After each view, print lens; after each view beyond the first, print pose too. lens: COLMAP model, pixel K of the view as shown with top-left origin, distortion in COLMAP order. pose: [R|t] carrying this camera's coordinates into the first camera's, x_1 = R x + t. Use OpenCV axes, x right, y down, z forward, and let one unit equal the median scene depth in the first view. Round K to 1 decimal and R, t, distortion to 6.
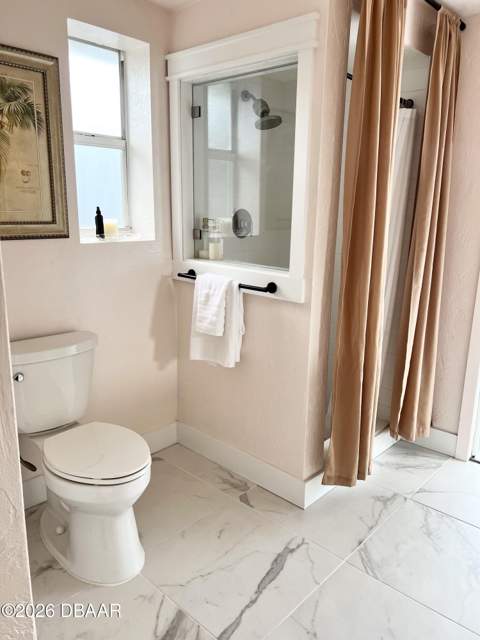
lens RADIAL K [[483.2, 0, 241.8], [0, 483.2, 324.2], [0, 0, 1]] dist [0.027838, -0.018227]
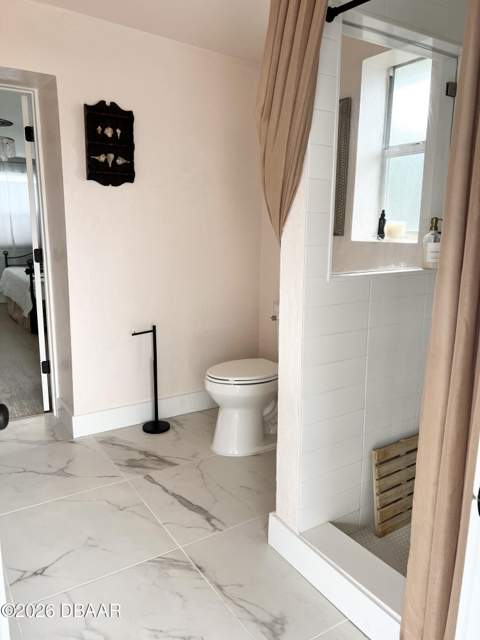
lens RADIAL K [[483.2, 0, 241.2], [0, 483.2, 316.8], [0, 0, 1]] dist [0.027838, -0.018227]
pose [[-0.242271, 0.164273, -0.956201, 0.964254], [-0.240440, 0.944652, 0.223208, -0.197868], [0.939943, 0.283985, -0.189364, 1.064924]]
